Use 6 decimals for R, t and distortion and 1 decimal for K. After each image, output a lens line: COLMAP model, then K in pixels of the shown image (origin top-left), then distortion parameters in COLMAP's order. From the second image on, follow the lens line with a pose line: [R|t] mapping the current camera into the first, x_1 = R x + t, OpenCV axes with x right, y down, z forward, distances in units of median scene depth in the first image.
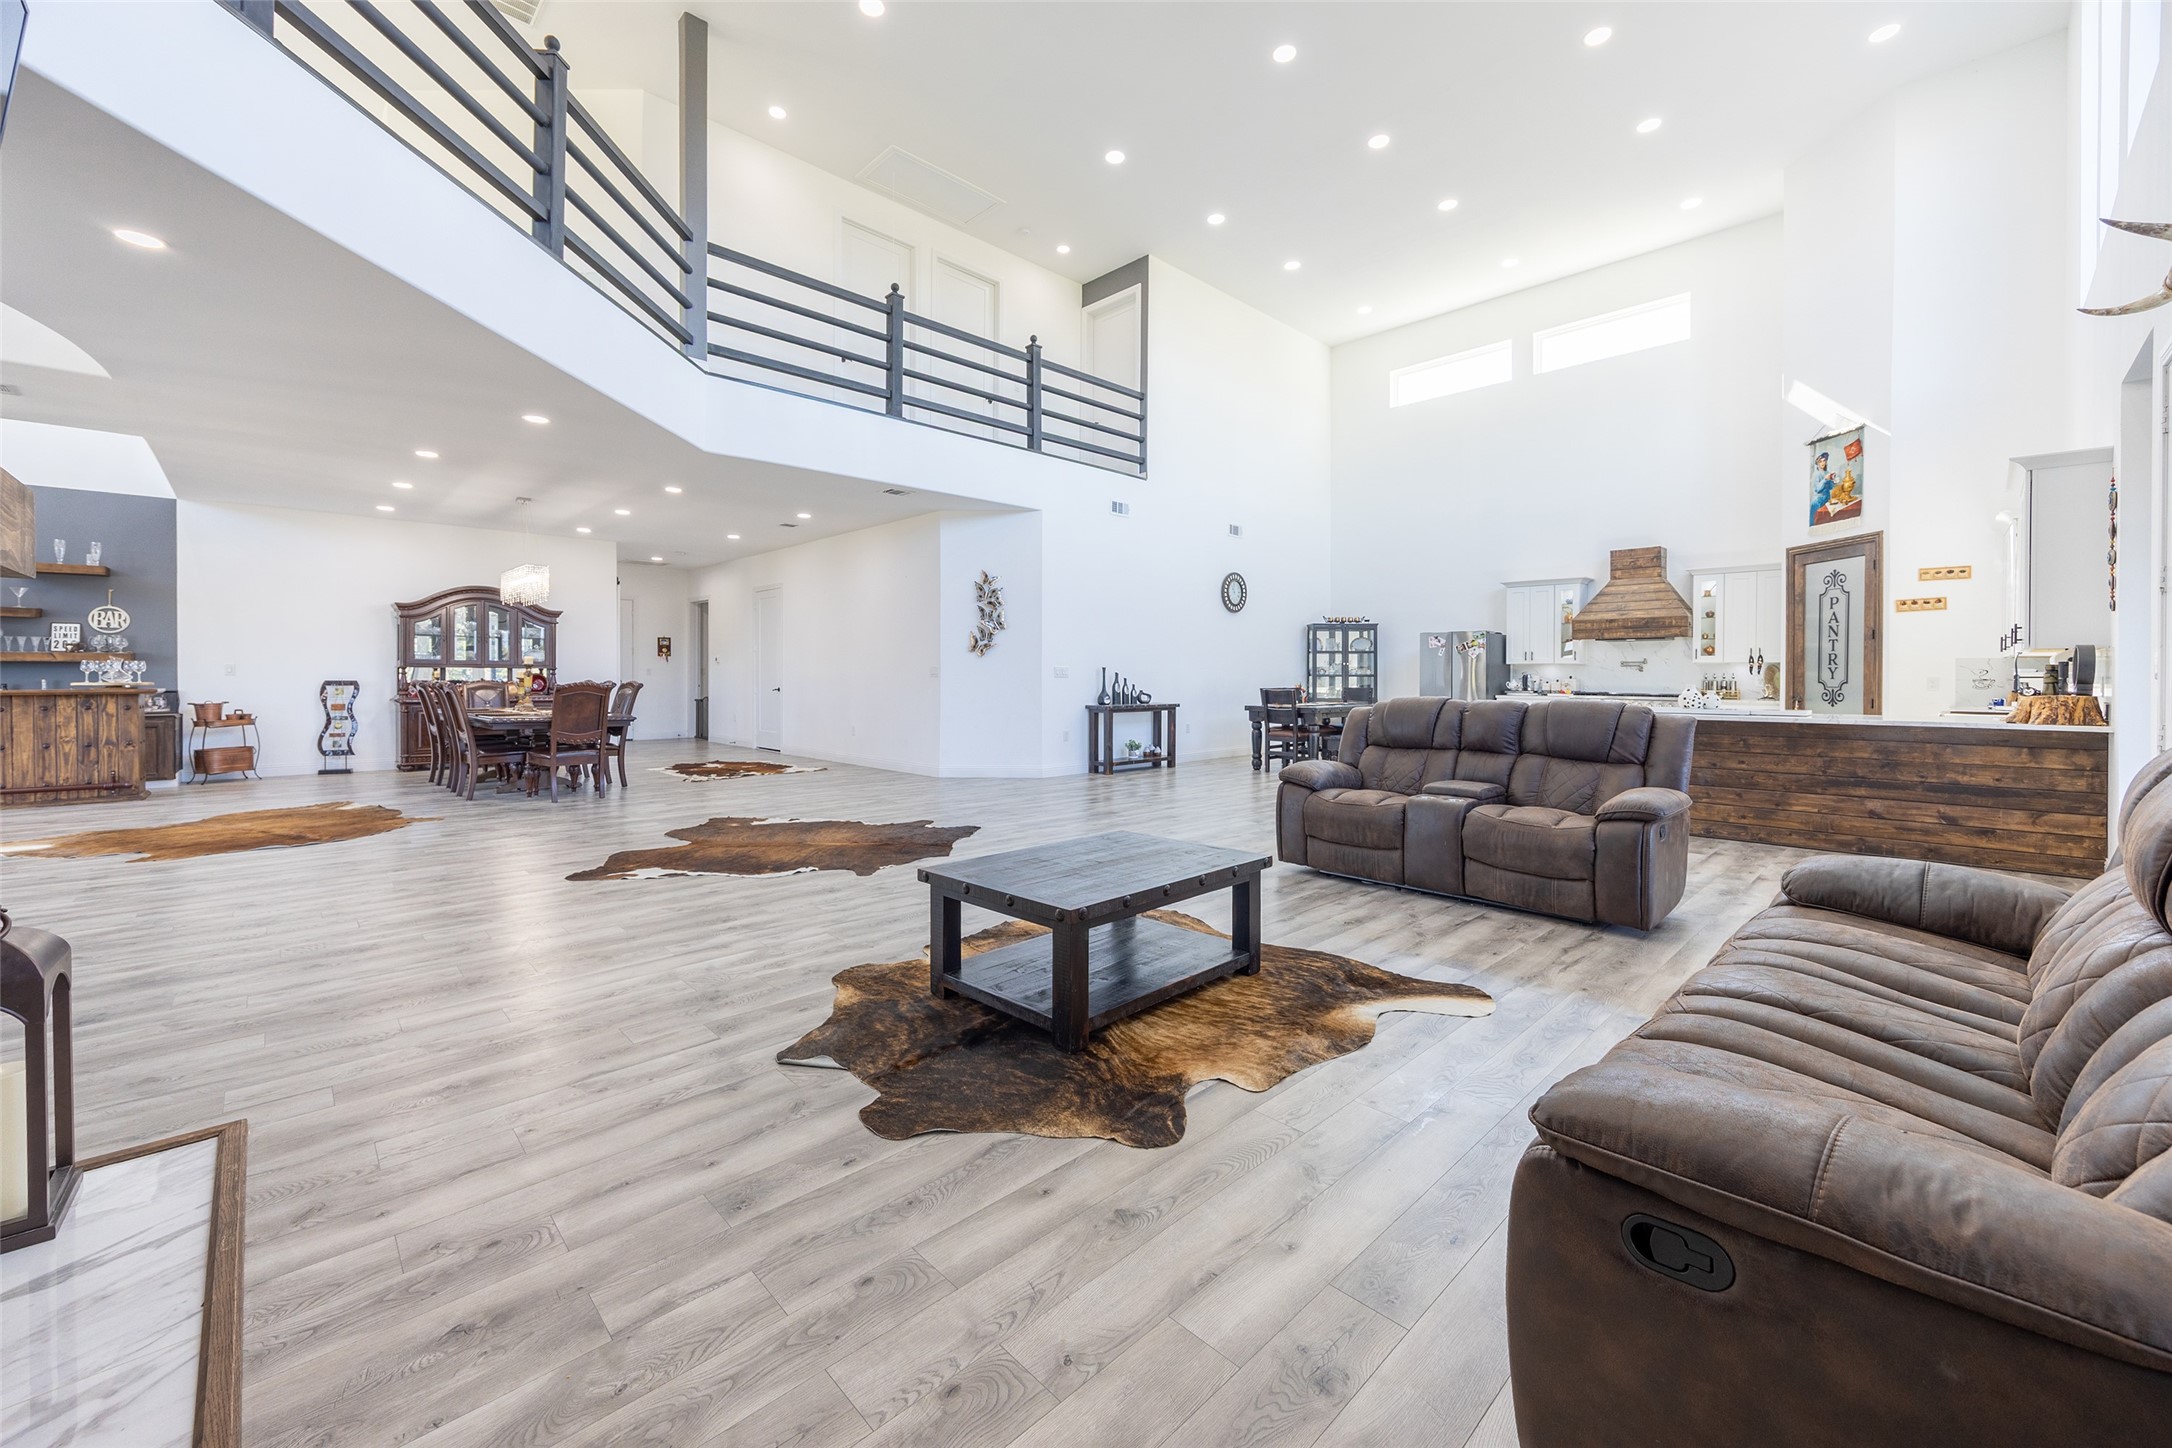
lens RADIAL K [[851.5, 0, 1092.2], [0, 851.5, 683.2], [0, 0, 1]] dist [-0.009067, 0.000006]
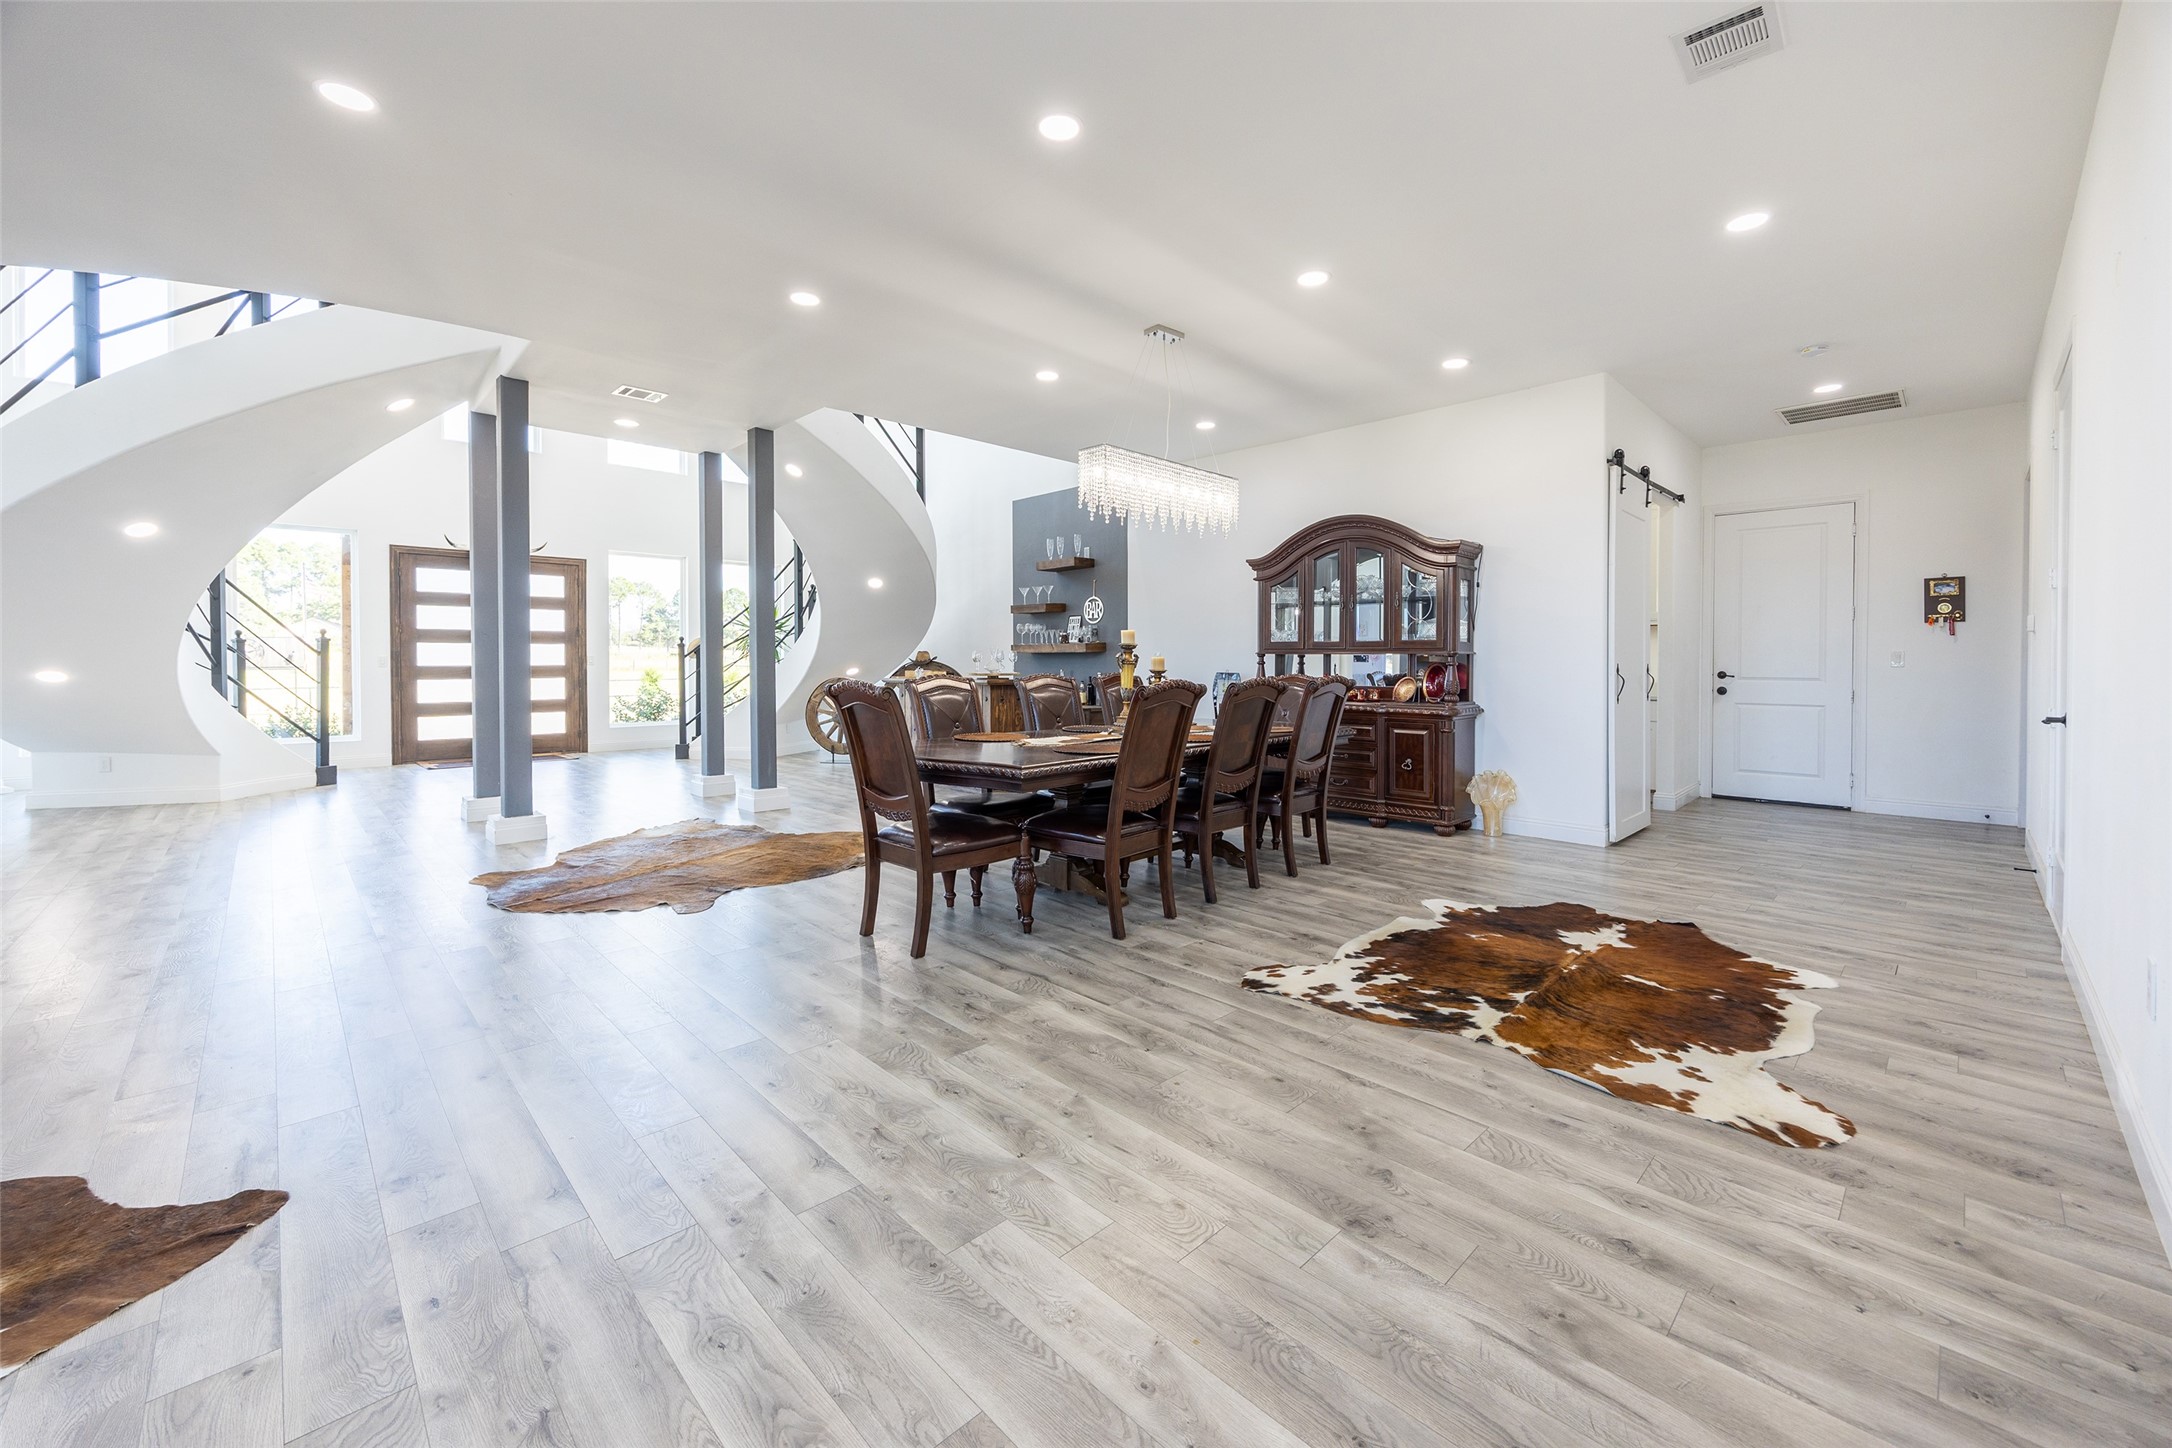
lens RADIAL K [[851.5, 0, 1092.2], [0, 851.5, 683.2], [0, 0, 1]] dist [-0.009067, 0.000006]
pose [[-0.005603, 0.017038, -0.999839, -0.158251], [-0.013174, 0.999767, 0.017111, -0.007128], [0.999898, 0.013268, -0.005377, 0.987768]]
